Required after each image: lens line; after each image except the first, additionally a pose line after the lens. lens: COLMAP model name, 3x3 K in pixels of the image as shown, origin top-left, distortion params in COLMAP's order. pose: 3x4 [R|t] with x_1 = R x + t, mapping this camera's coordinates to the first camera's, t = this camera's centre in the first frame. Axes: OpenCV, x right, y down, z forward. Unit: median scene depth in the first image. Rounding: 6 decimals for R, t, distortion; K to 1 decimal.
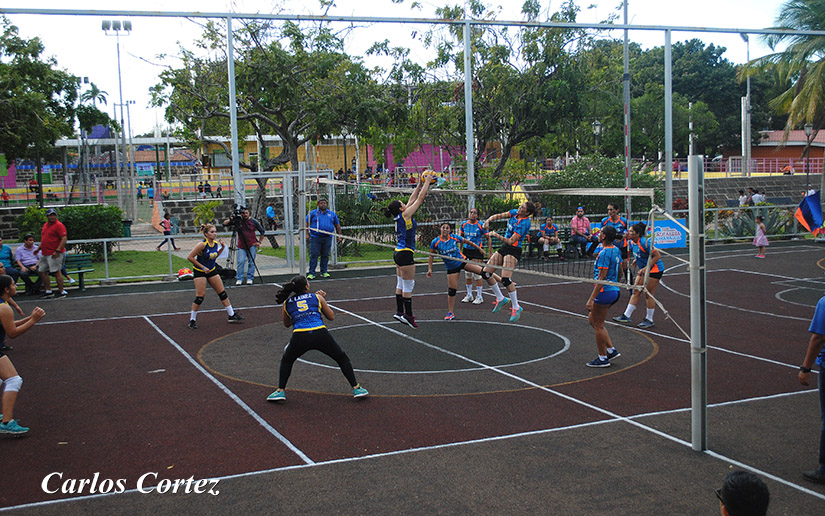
lens RADIAL K [[1037.3, 0, 436.2], [0, 1037.3, 261.3], [0, 0, 1]] dist [-0.021220, 0.002318]
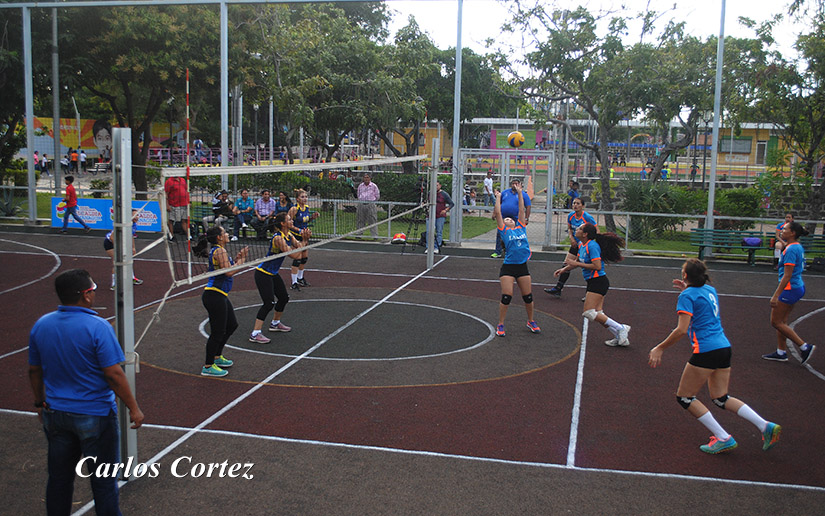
lens RADIAL K [[937.1, 0, 387.1], [0, 937.1, 257.4], [0, 0, 1]] dist [-0.021583, -0.025275]
pose [[0.788420, 0.116063, -0.604089, 0.764242], [-0.100893, 0.993139, 0.059131, -0.054687], [0.606807, 0.014329, 0.794720, 0.470617]]
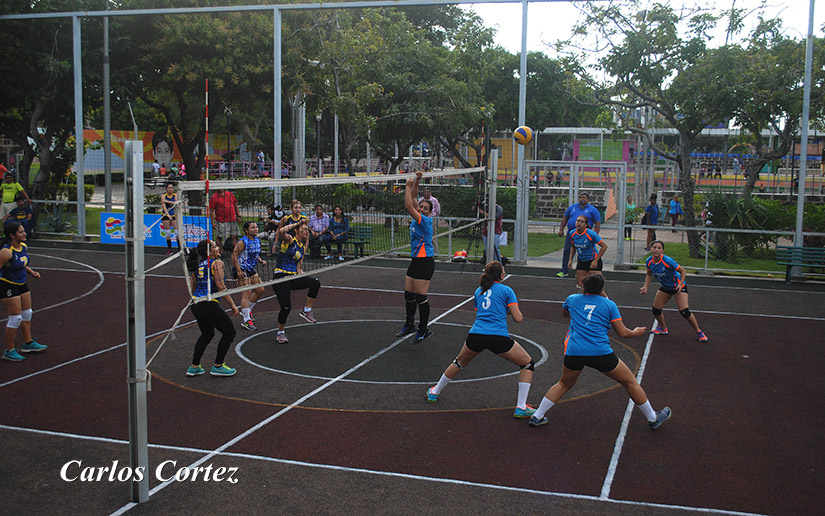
lens RADIAL K [[1003.9, 0, 385.5], [0, 1003.9, 260.7], [0, 0, 1]] dist [-0.017514, -0.009628]
pose [[0.736649, 0.108472, -0.667520, 0.806243], [-0.100318, 0.993660, 0.050763, -0.057449], [0.668794, 0.029570, 0.742860, 0.483940]]
